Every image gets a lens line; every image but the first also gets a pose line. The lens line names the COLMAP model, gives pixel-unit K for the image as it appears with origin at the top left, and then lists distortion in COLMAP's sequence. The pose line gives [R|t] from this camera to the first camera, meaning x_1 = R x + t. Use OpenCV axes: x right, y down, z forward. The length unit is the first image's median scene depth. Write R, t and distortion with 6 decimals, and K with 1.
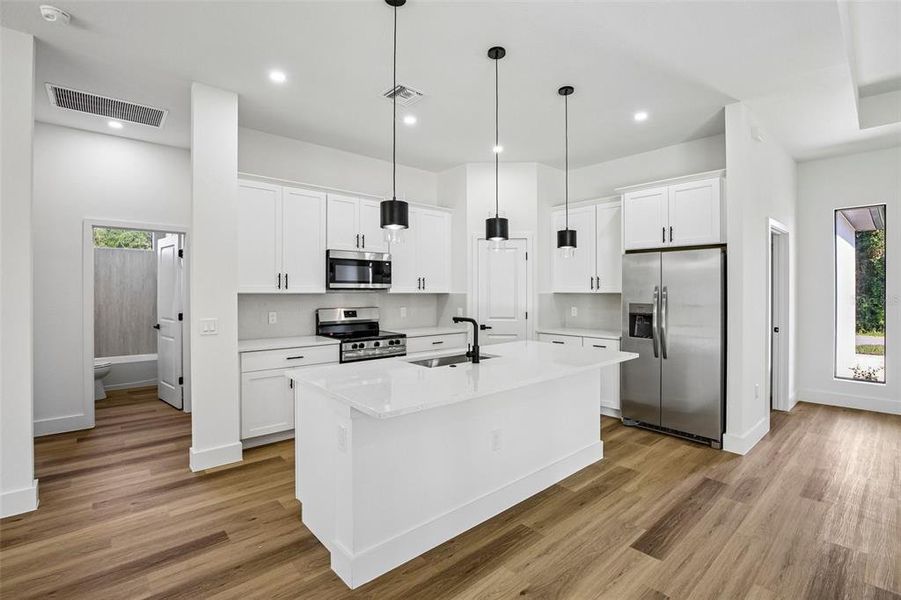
lens RADIAL K [[412.6, 0, 454.6], [0, 412.6, 293.0], [0, 0, 1]] dist [-0.033054, 0.002376]
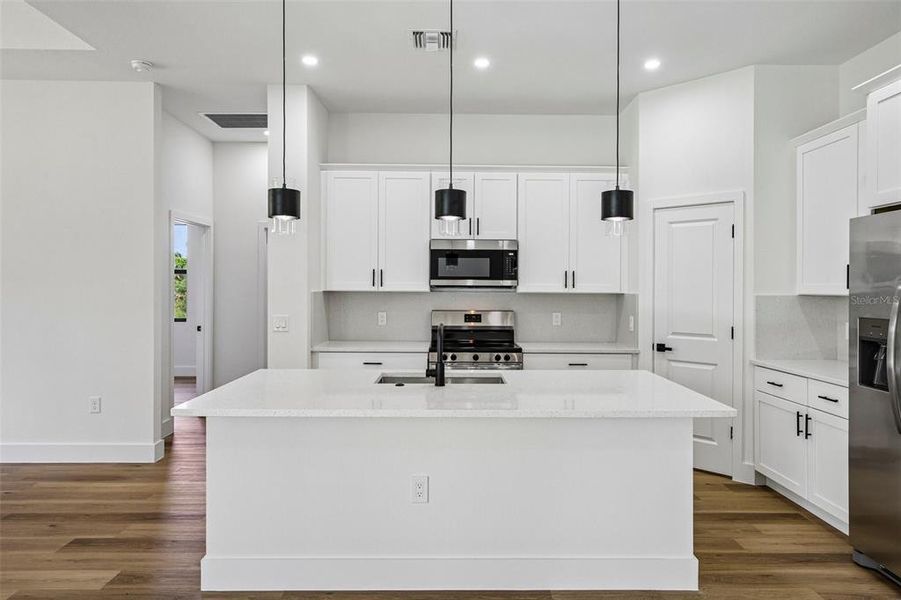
lens RADIAL K [[571.1, 0, 455.2], [0, 571.1, 295.6], [0, 0, 1]] dist [-0.000228, 0.000334]
pose [[0.754977, 0.012682, -0.655629, 0.498802], [-0.009174, 0.999919, 0.008777, -0.002396], [0.655687, -0.000611, 0.755032, 0.157430]]
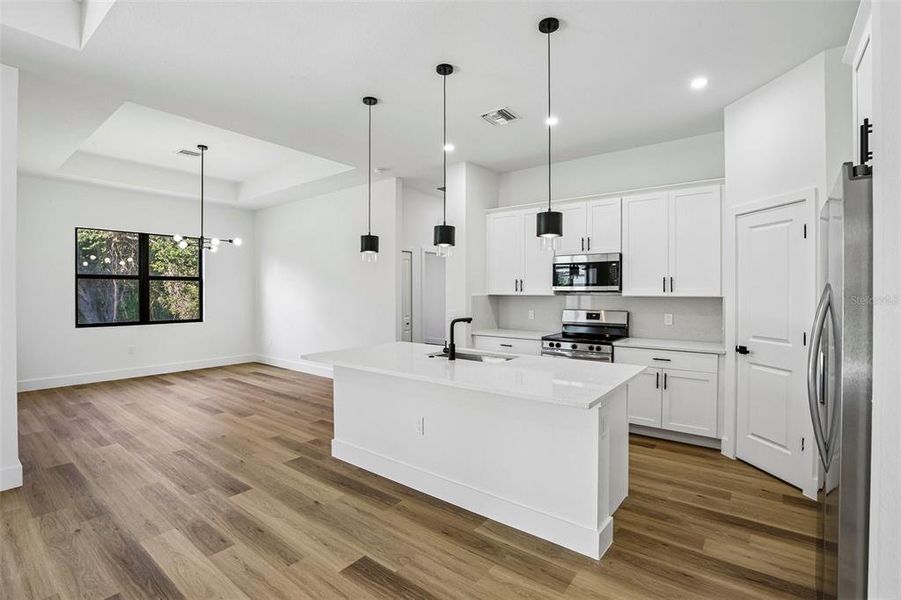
lens RADIAL K [[412.6, 0, 460.0], [0, 412.6, 296.5], [0, 0, 1]] dist [-0.033054, 0.002376]
pose [[0.197167, 0.011250, -0.980305, 0.747977], [-0.006176, 0.999929, 0.010233, -0.006346], [0.980351, 0.004036, 0.197222, 0.536143]]
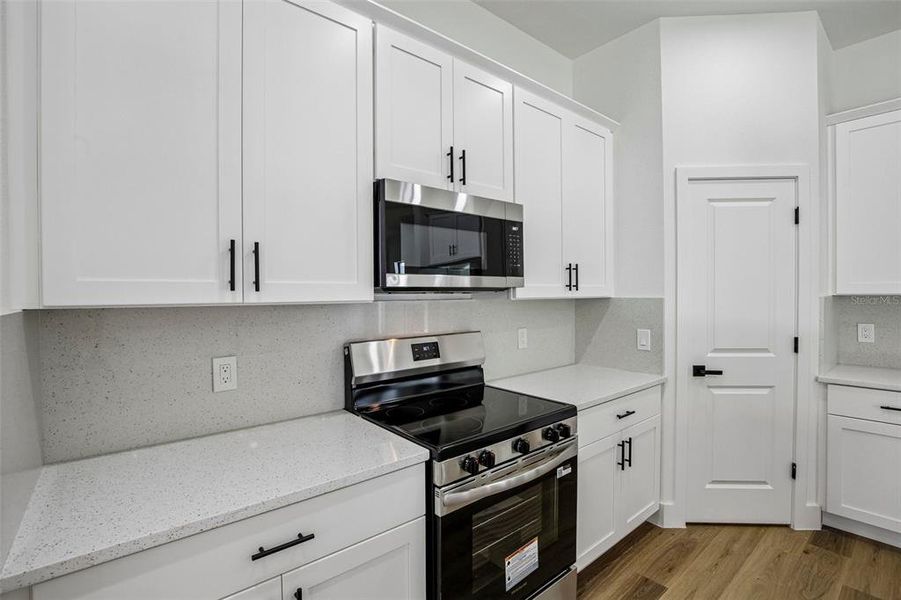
lens RADIAL K [[412.6, 0, 450.3], [0, 412.6, 297.9], [0, 0, 1]] dist [-0.033054, 0.002376]
pose [[0.999401, -0.007606, -0.033756, -0.239095], [0.007867, 0.999940, 0.007614, -0.005546], [0.033696, -0.007875, 0.999401, 0.657590]]
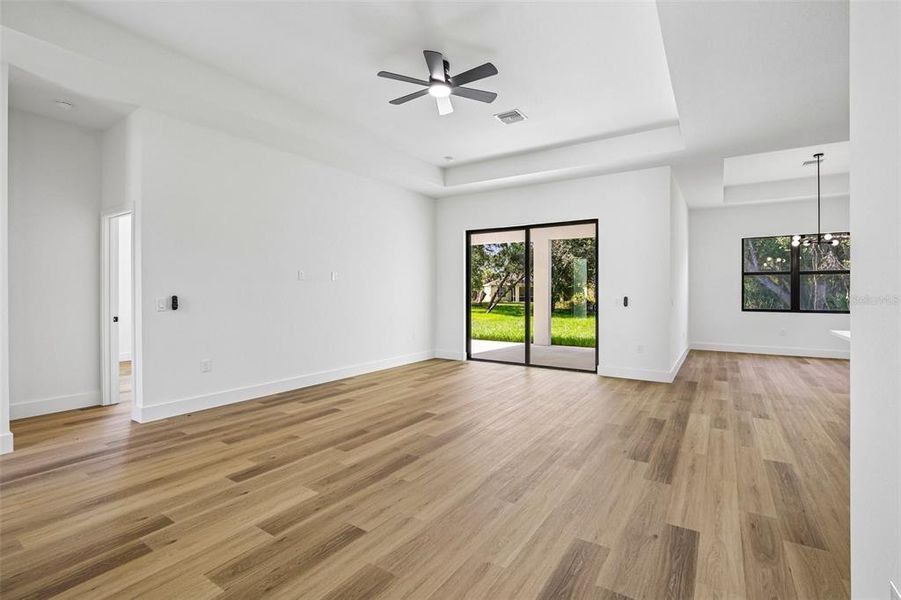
lens RADIAL K [[412.6, 0, 451.0], [0, 412.6, 294.4], [0, 0, 1]] dist [-0.033054, 0.002376]
pose [[-0.966443, -0.000599, -0.256879, 0.971275], [-0.003377, 0.999940, 0.010373, 0.030851], [0.256858, 0.010893, -0.966388, 1.040122]]
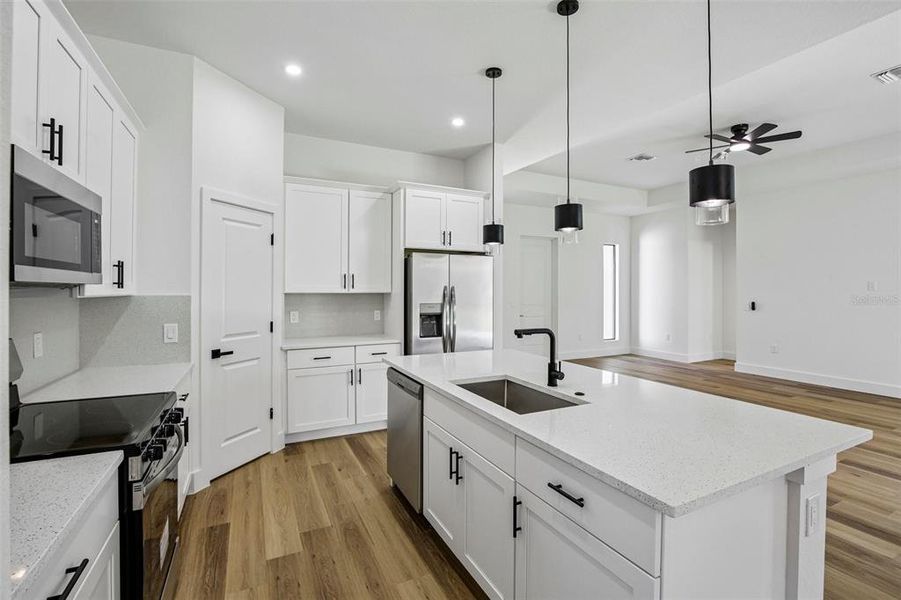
lens RADIAL K [[412.6, 0, 455.1], [0, 412.6, 289.9], [0, 0, 1]] dist [-0.033054, 0.002376]
pose [[0.259579, 0.000087, 0.965722, -0.486131], [0.004083, 0.999991, -0.001187, -0.005148], [-0.965713, 0.004251, 0.259577, 0.651333]]
